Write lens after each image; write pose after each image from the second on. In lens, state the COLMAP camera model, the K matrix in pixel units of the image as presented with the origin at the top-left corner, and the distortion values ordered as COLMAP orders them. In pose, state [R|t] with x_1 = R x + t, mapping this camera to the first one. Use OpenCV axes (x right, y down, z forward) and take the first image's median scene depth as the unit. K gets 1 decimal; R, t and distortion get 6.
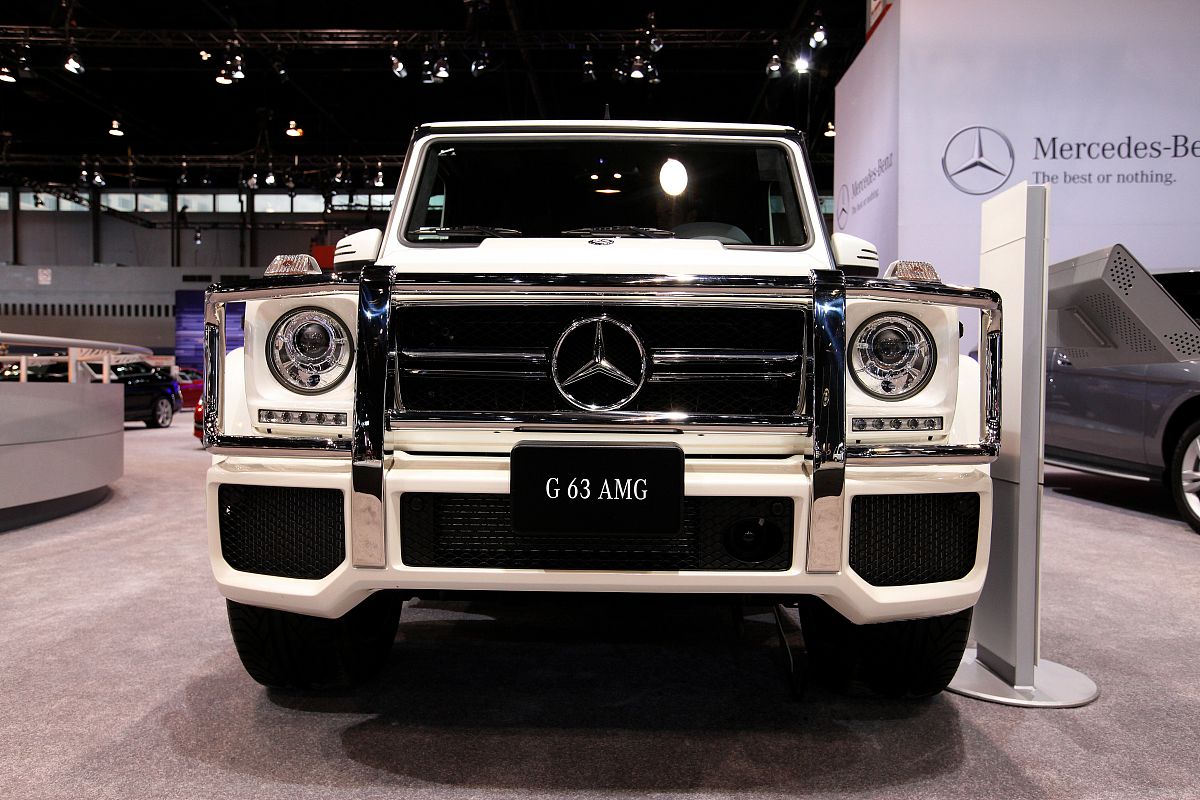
lens RADIAL K [[858.6, 0, 606.3], [0, 858.6, 396.6], [0, 0, 1]] dist [0.010384, 0.022534]
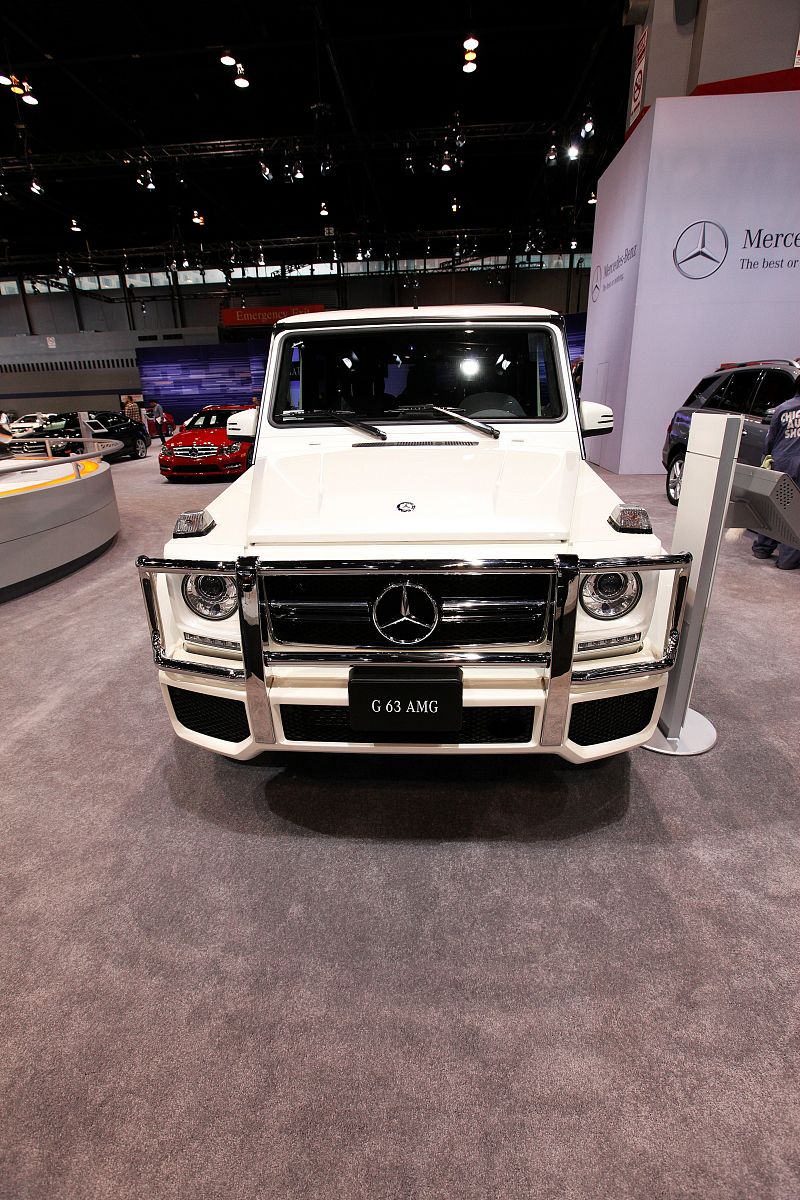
lens RADIAL K [[543.4, 0, 402.9], [0, 543.4, 604.1], [0, 0, 1]] dist [-0.029497, 0.005564]
pose [[0.998706, -0.012348, -0.049338, 0.015998], [0.028260, 0.941274, 0.336459, -0.176130], [0.042286, -0.337418, 0.940405, 0.066381]]
